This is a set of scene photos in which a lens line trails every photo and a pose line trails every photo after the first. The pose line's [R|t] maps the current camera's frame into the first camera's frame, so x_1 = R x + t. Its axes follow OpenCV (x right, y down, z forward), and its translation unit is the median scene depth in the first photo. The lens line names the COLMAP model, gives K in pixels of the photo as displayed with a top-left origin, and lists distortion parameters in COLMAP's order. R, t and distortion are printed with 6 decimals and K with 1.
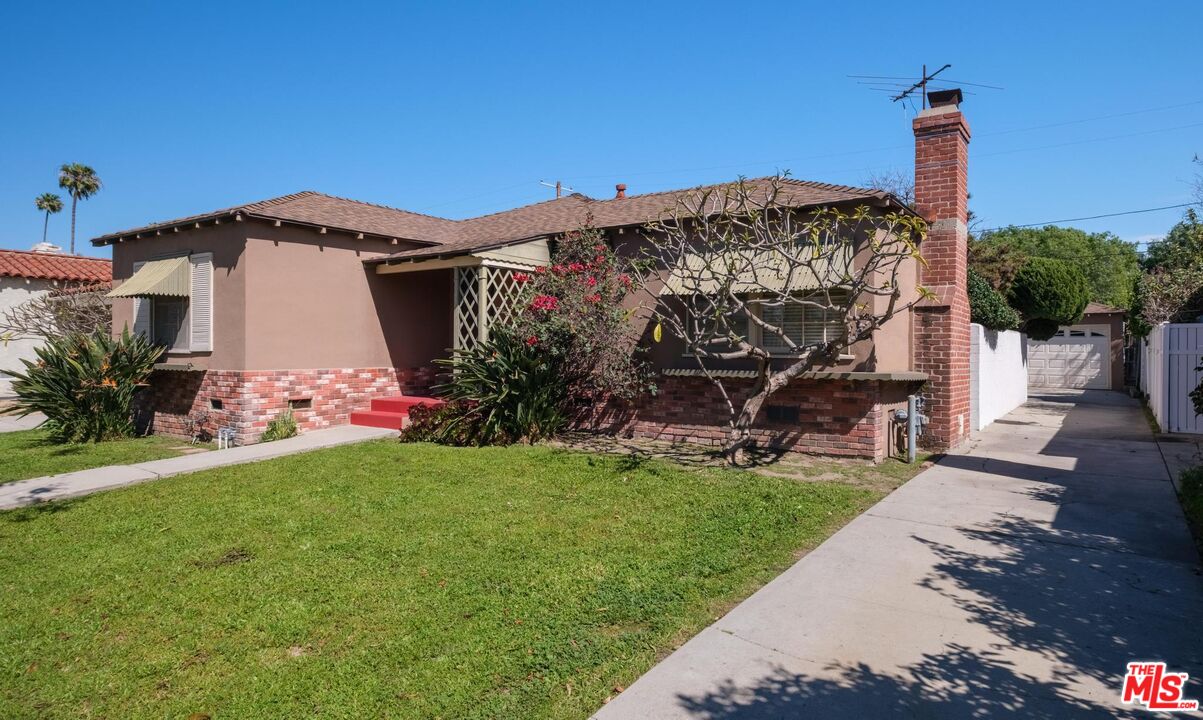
lens RADIAL K [[870.6, 0, 654.2], [0, 870.6, 346.0], [0, 0, 1]] dist [0.004077, -0.000045]
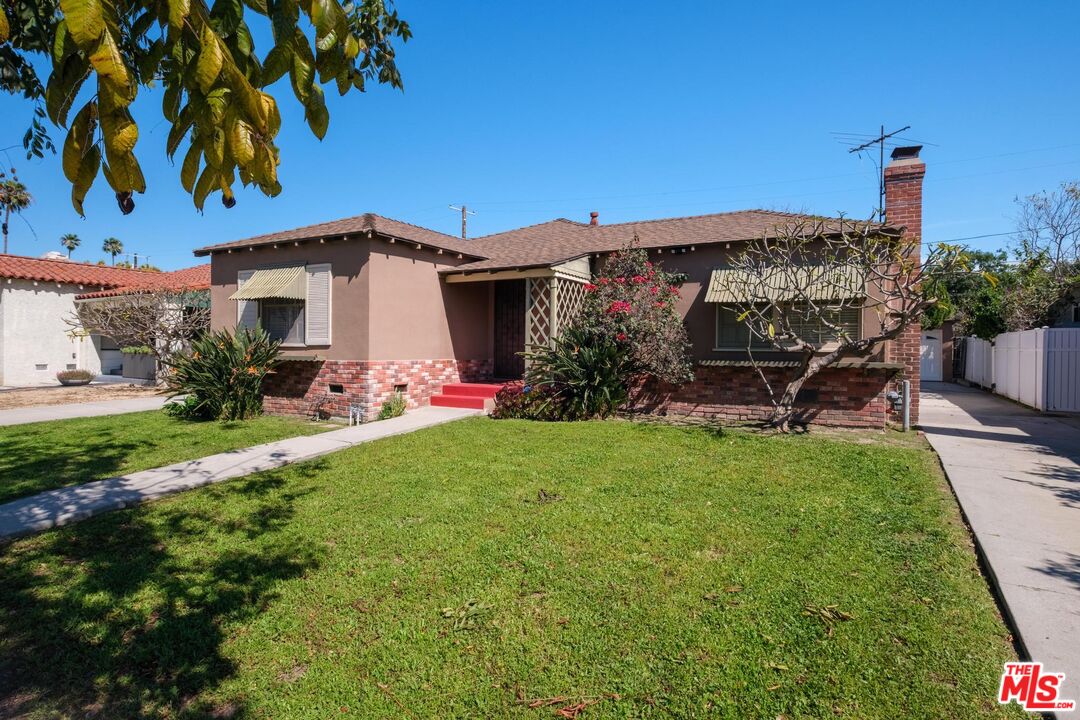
lens RADIAL K [[749.5, 0, 542.4], [0, 749.5, 355.4], [0, 0, 1]] dist [-0.001332, 0.001581]
pose [[0.996059, 0.003580, 0.088620, -0.303220], [-0.004456, 0.999943, 0.009692, 0.009150], [-0.088580, -0.010049, 0.996018, -0.065499]]
